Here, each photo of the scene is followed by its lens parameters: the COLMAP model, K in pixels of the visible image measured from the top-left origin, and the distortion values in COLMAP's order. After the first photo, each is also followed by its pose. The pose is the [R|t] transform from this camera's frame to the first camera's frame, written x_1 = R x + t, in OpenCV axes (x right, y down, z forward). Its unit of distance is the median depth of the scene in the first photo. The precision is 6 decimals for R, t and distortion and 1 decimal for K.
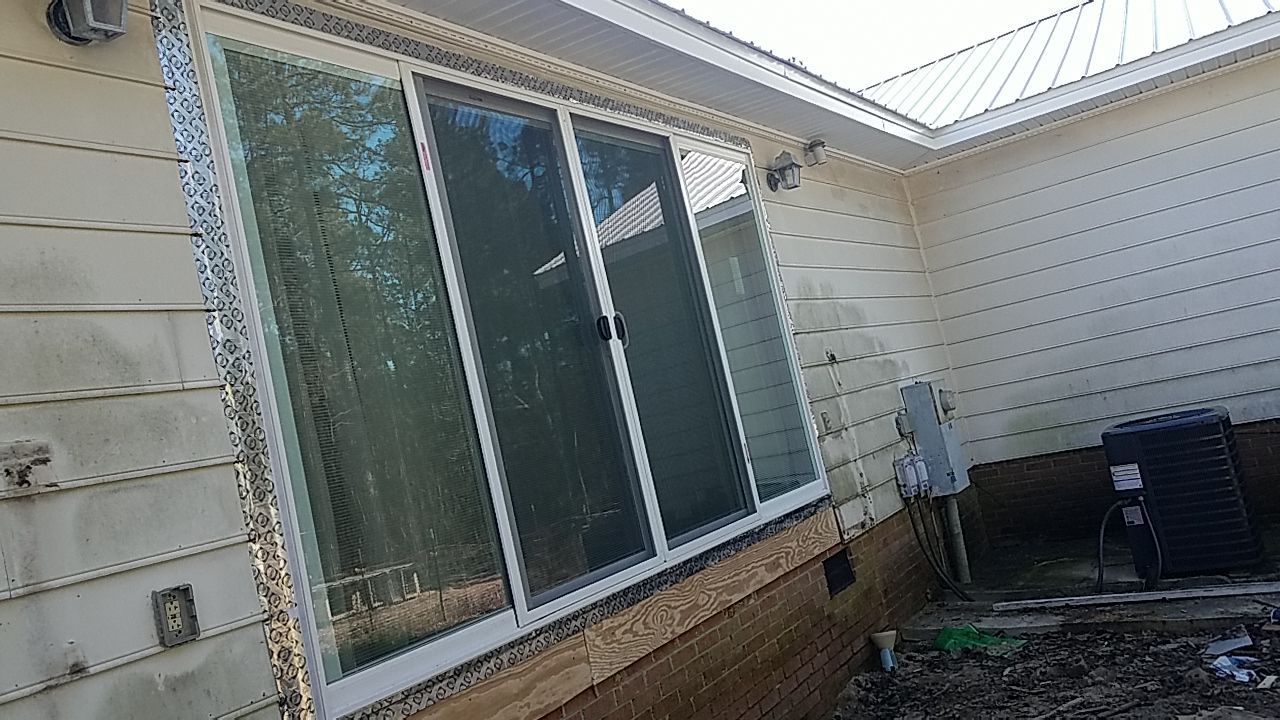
lens RADIAL K [[993.4, 0, 640.0], [0, 993.4, 360.0], [0, 0, 1]] dist [0.017120, -0.009874]
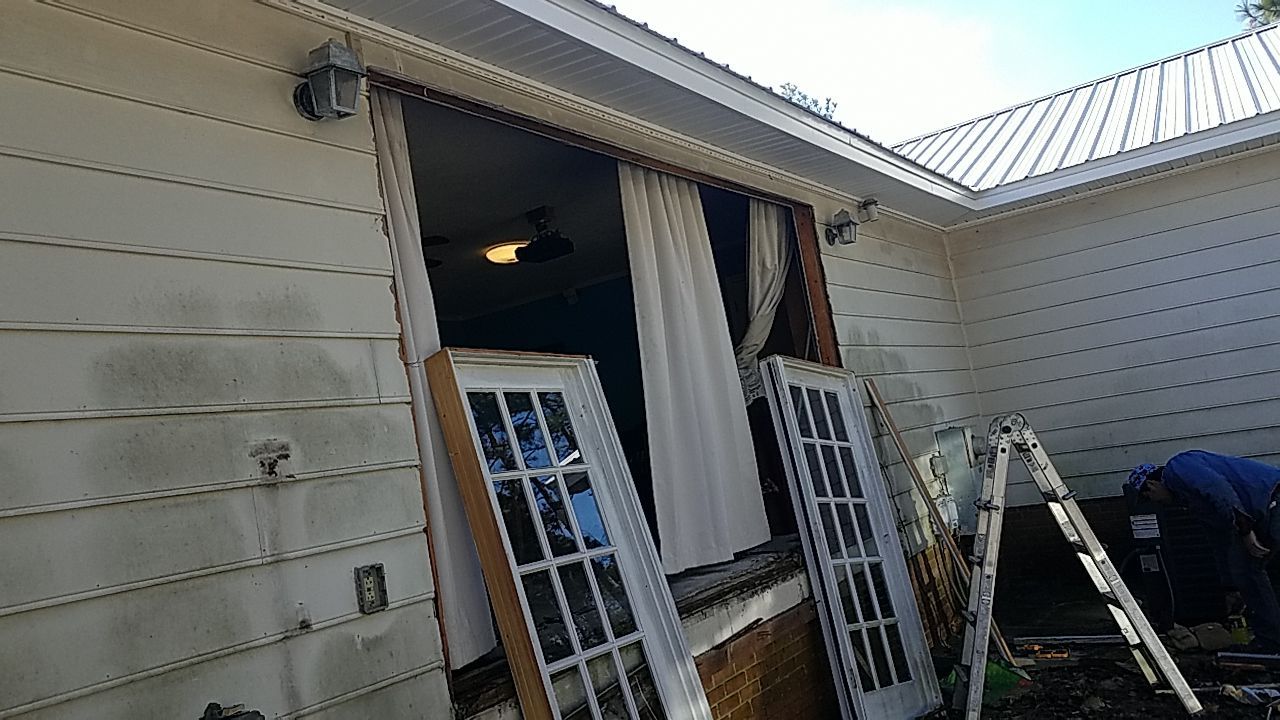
lens RADIAL K [[993.4, 0, 640.0], [0, 993.4, 360.0], [0, 0, 1]] dist [0.017120, -0.009874]
pose [[0.998443, 0.054178, -0.013295, -0.071457], [-0.054513, 0.998168, -0.026234, -0.005315], [0.011850, 0.026918, 0.999567, -0.120082]]
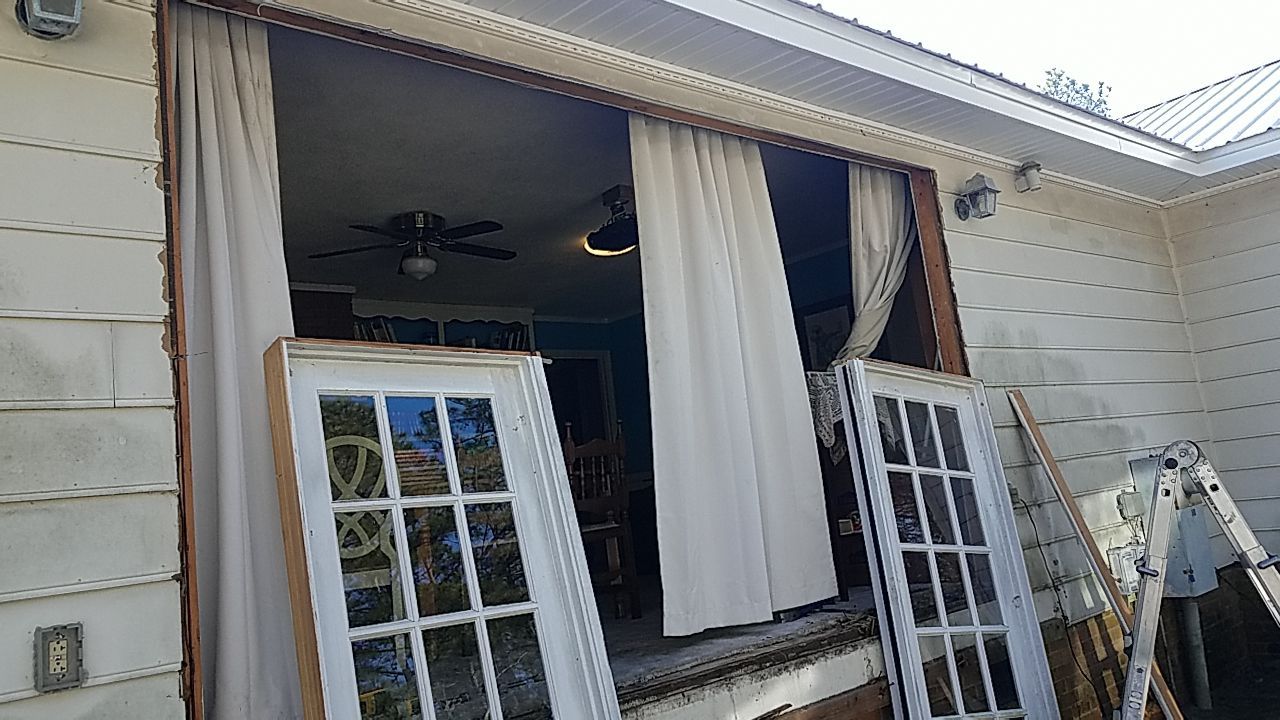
lens RADIAL K [[993.4, 0, 640.0], [0, 993.4, 360.0], [0, 0, 1]] dist [0.017120, -0.009874]
pose [[0.960667, 0.059965, -0.271152, 0.143130], [-0.068330, 0.997431, -0.021505, -0.015451], [0.269165, 0.039187, 0.962296, 0.137154]]
